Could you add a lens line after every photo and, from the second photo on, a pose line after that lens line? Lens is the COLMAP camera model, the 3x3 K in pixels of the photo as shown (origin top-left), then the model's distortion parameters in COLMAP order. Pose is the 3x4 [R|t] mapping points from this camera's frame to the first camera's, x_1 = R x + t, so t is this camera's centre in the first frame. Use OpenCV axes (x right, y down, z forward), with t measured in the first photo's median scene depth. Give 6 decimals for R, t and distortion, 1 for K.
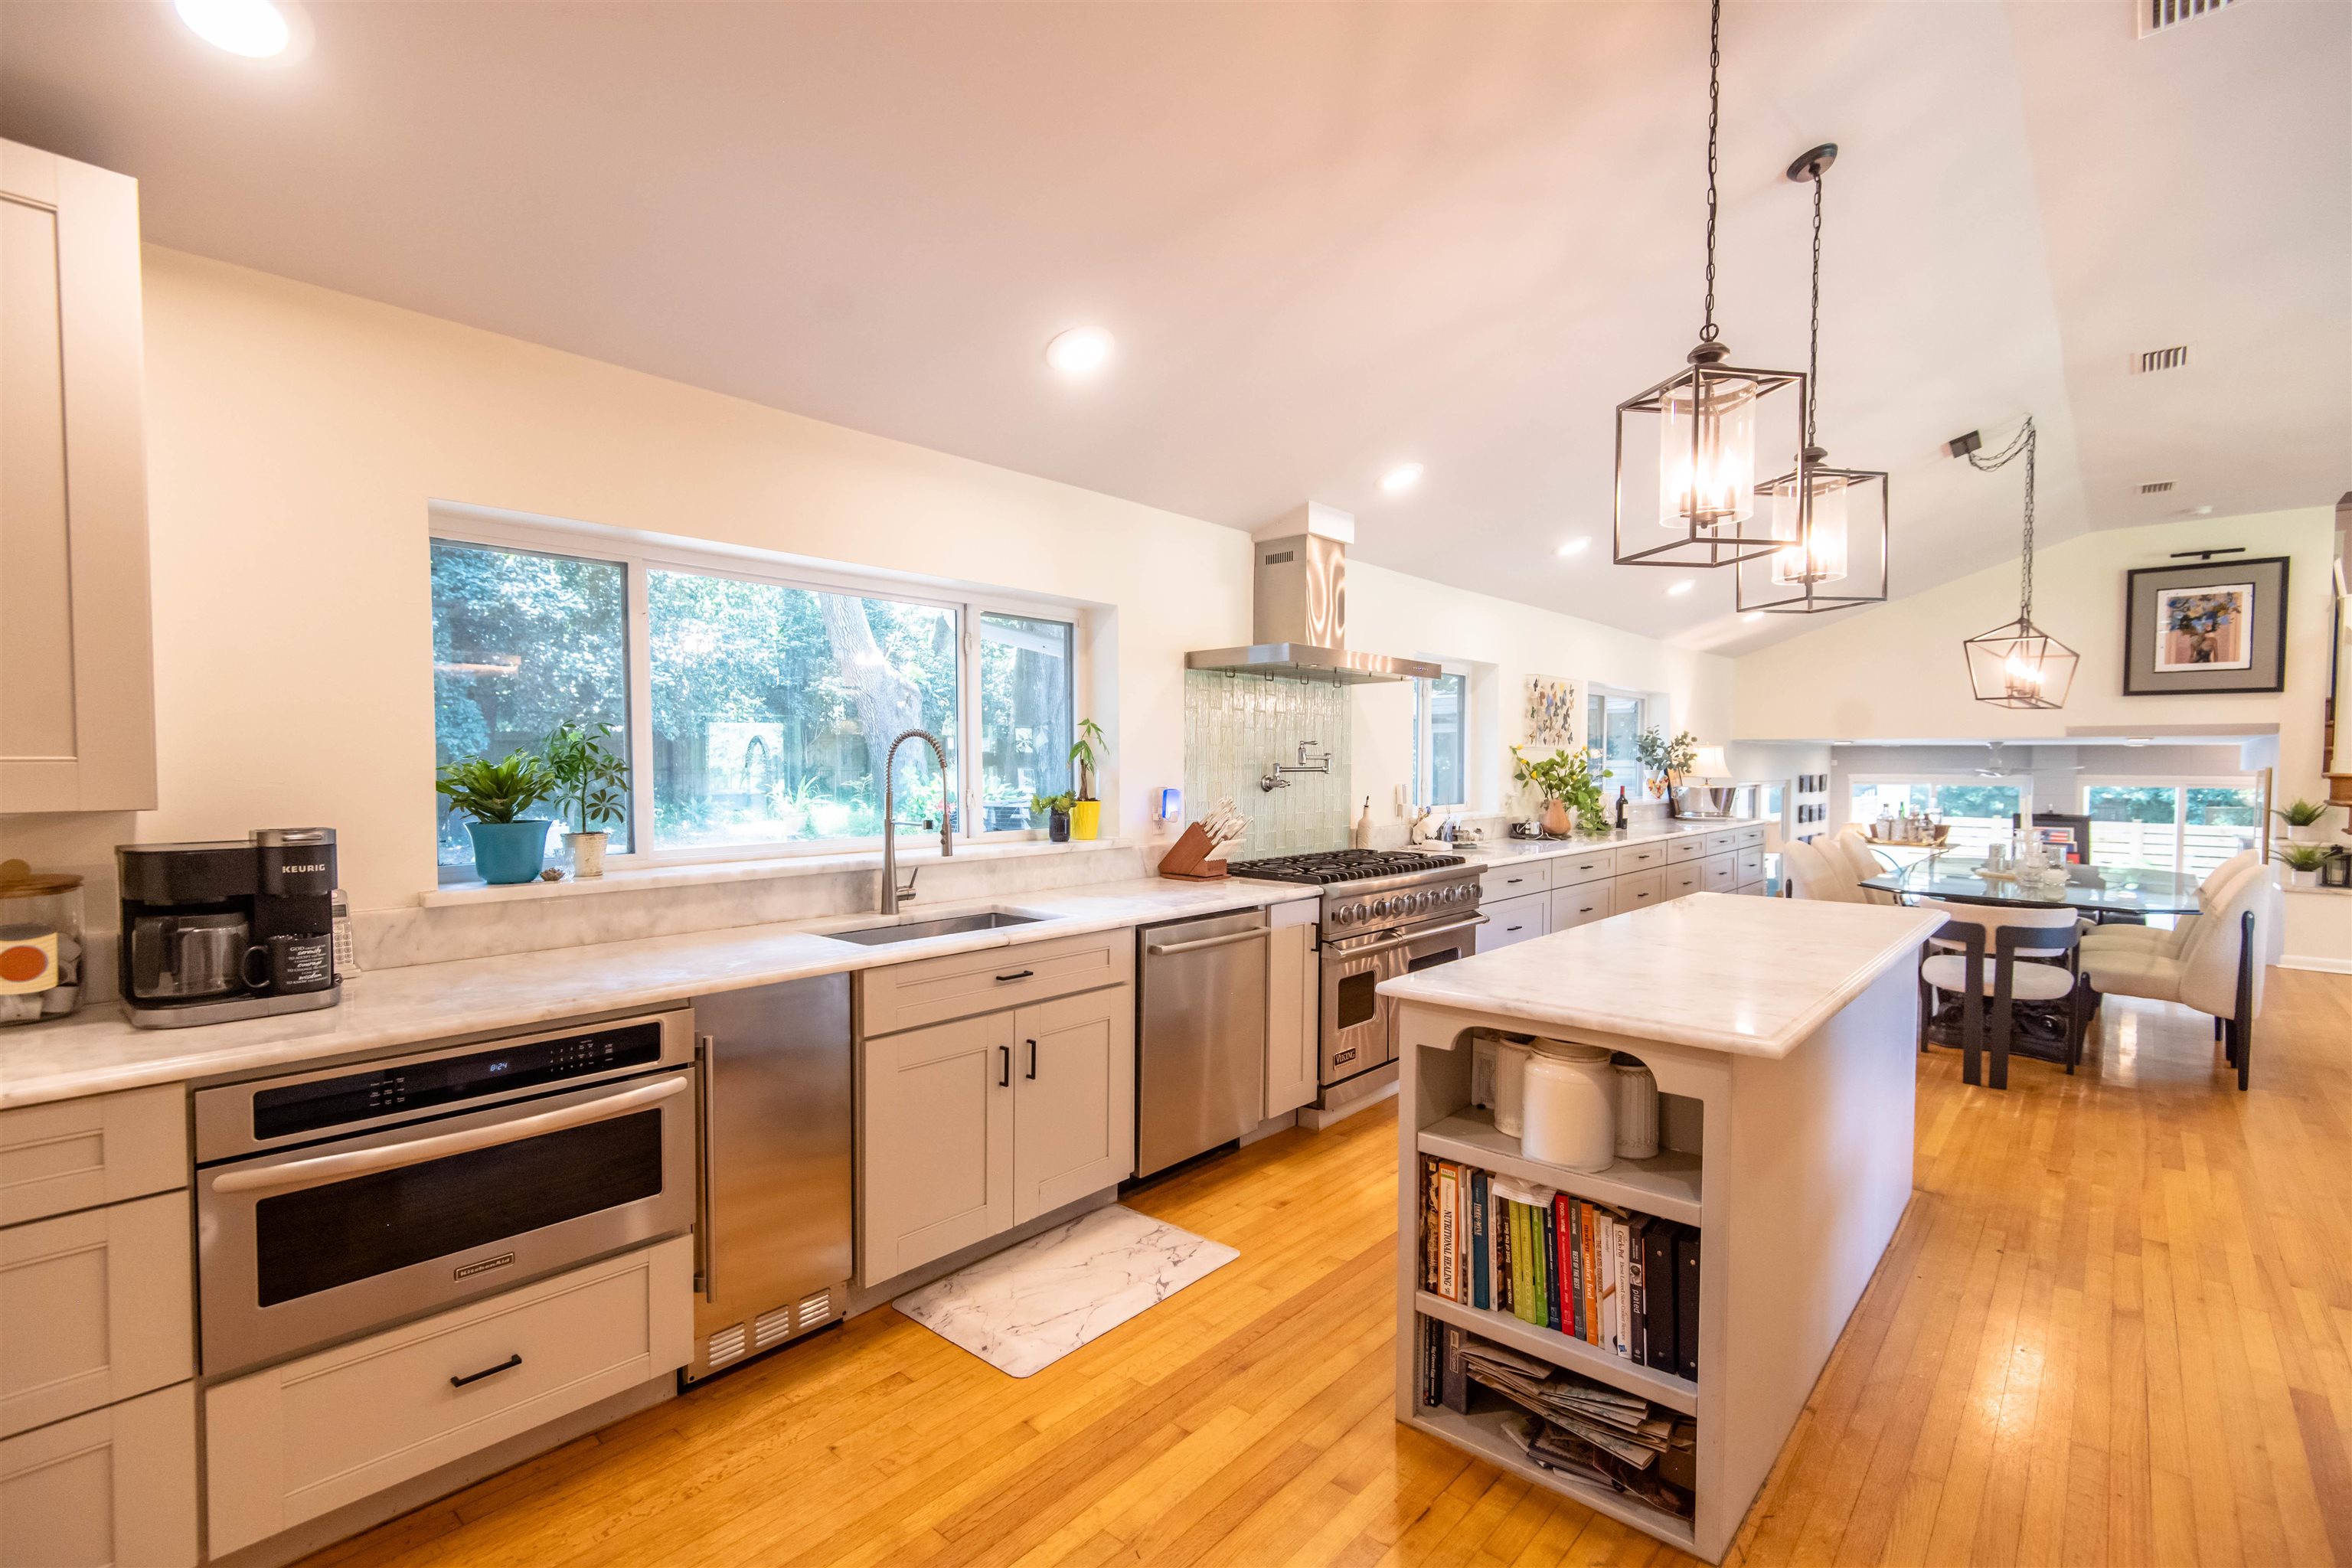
lens RADIAL K [[1062.9, 0, 1176.3], [0, 1062.9, 795.6], [0, 0, 1]] dist [0.029714, -0.019487]
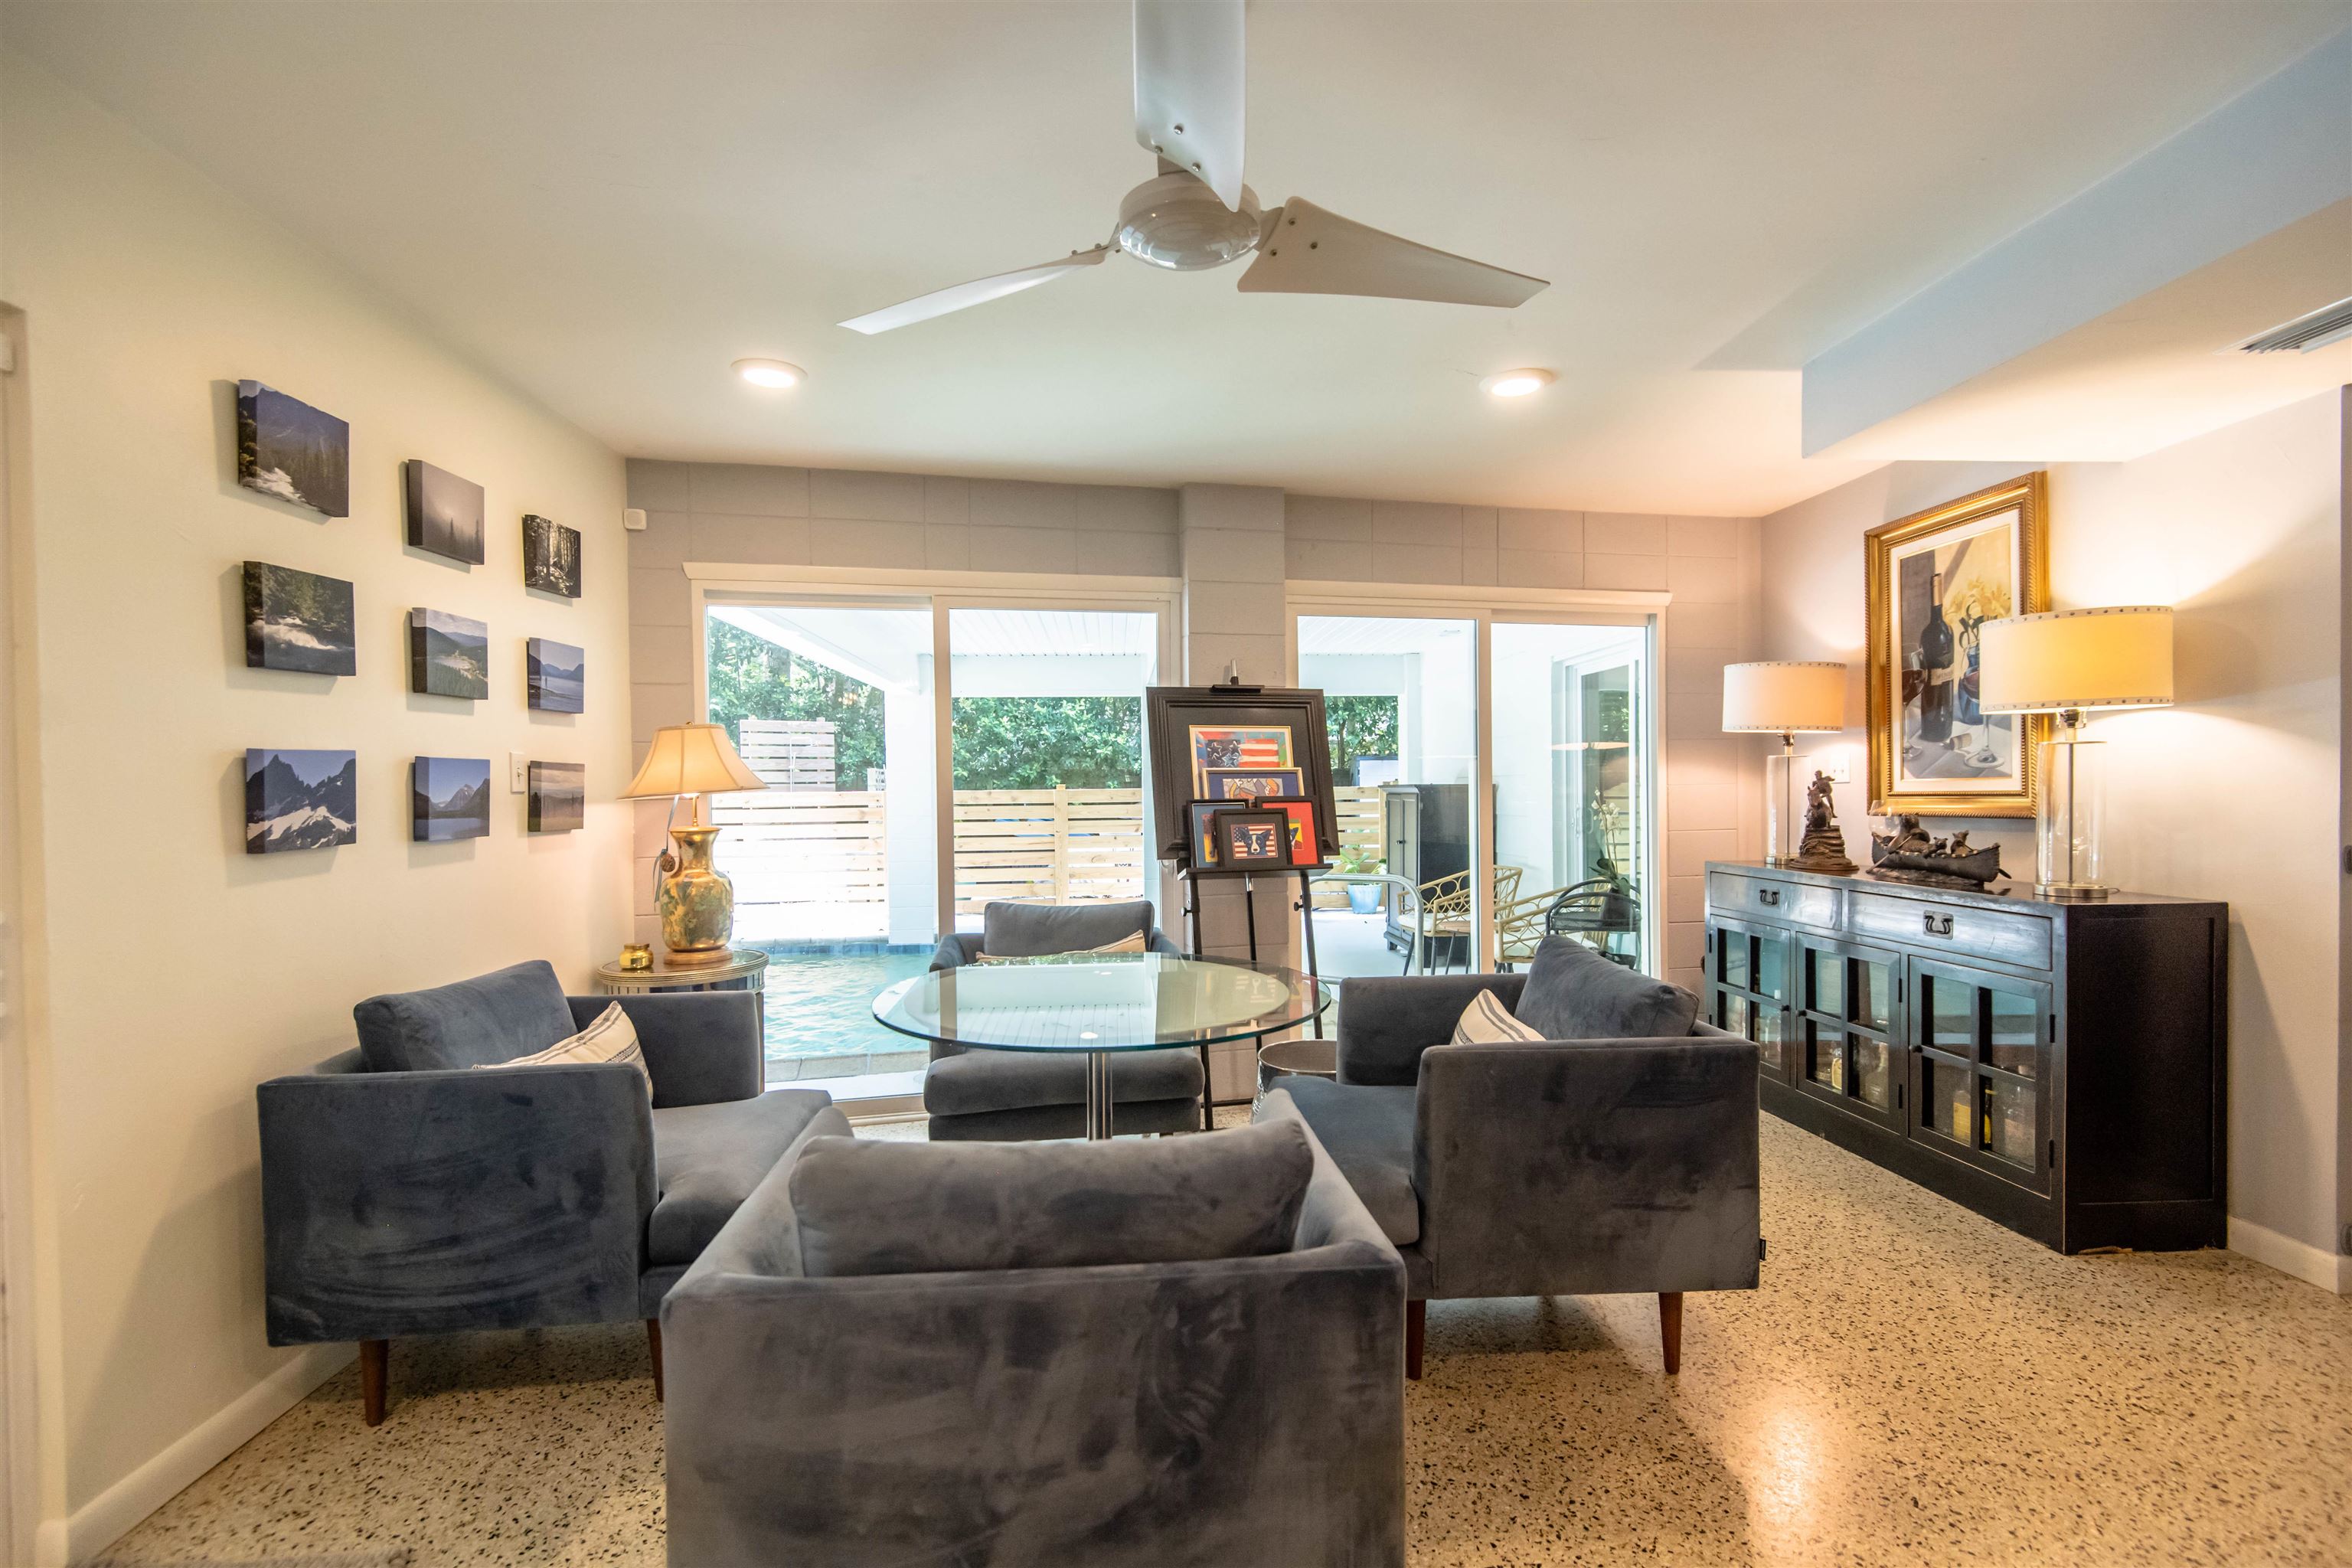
lens RADIAL K [[1062.9, 0, 1176.3], [0, 1062.9, 795.6], [0, 0, 1]] dist [0.029714, -0.019487]
pose [[0.696174, -0.017490, 0.717660, 0.569232], [0.032389, 0.999450, -0.007062, 0.051558], [-0.717142, 0.028160, 0.696358, 0.788541]]
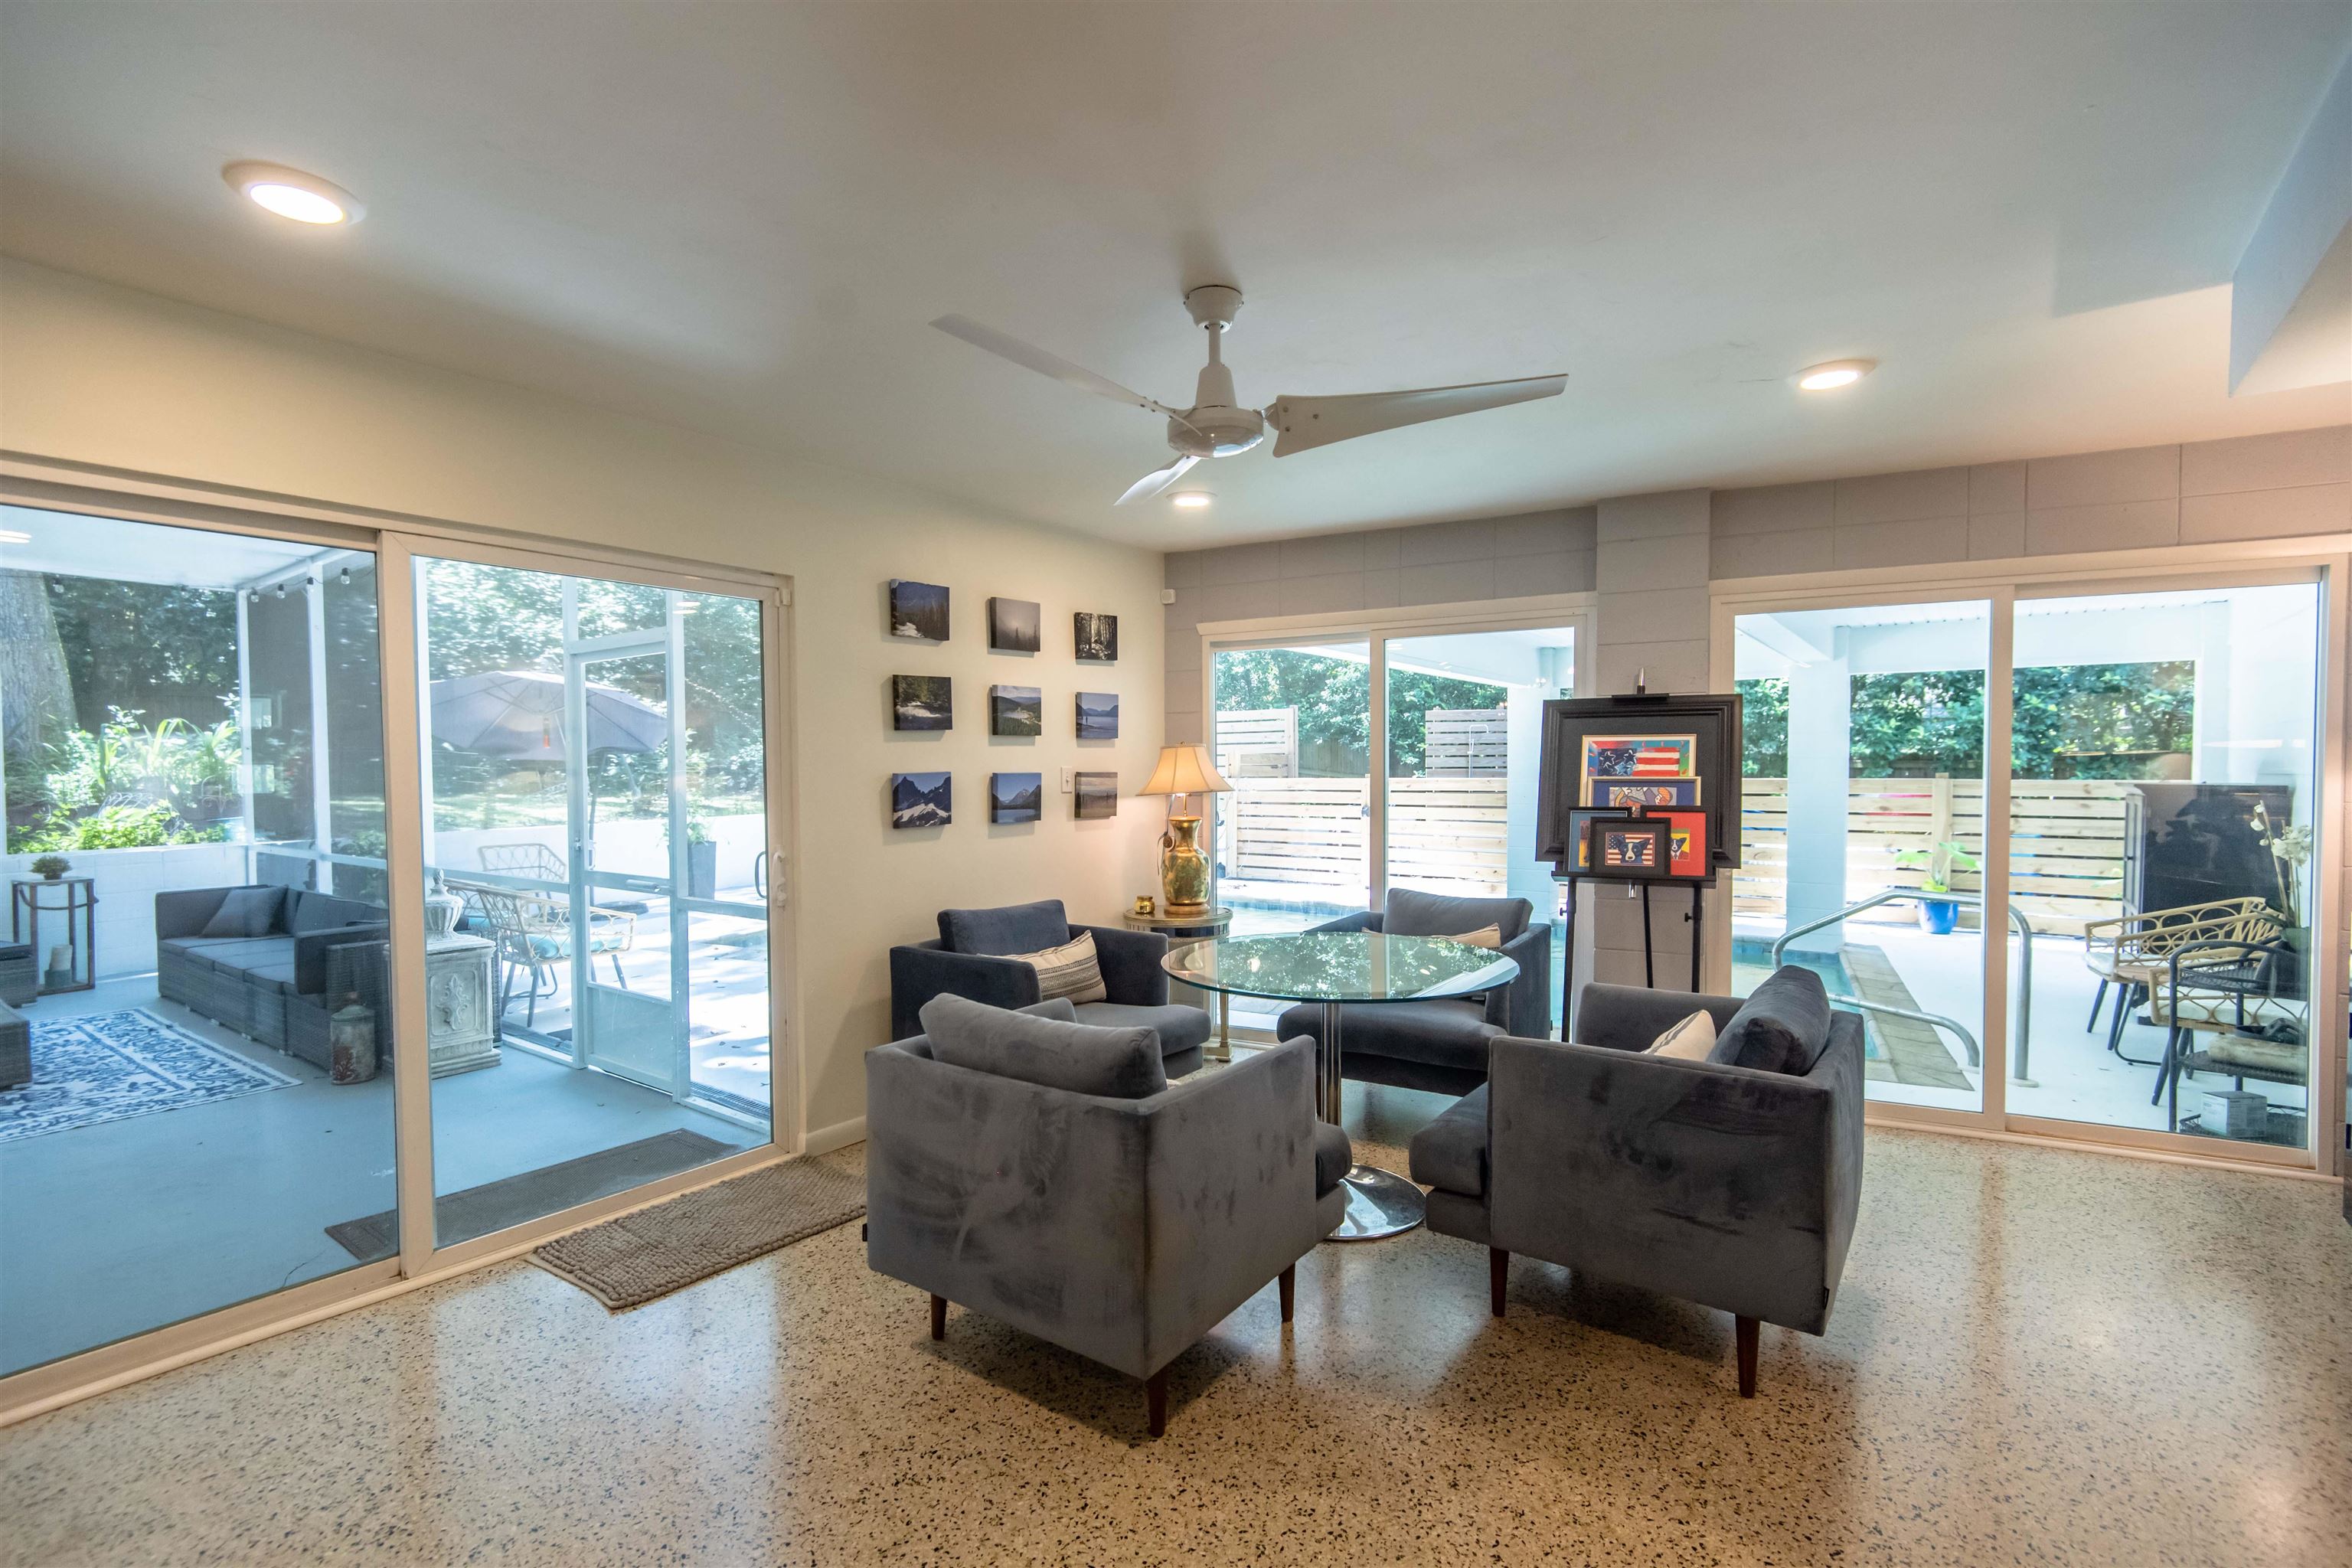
lens RADIAL K [[1062.9, 0, 1176.3], [0, 1062.9, 795.6], [0, 0, 1]] dist [0.029714, -0.019487]
pose [[0.994466, -0.010653, 0.104518, 0.637502], [0.010846, 0.999940, -0.001273, 0.046418], [-0.104498, 0.002399, 0.994522, 0.687518]]
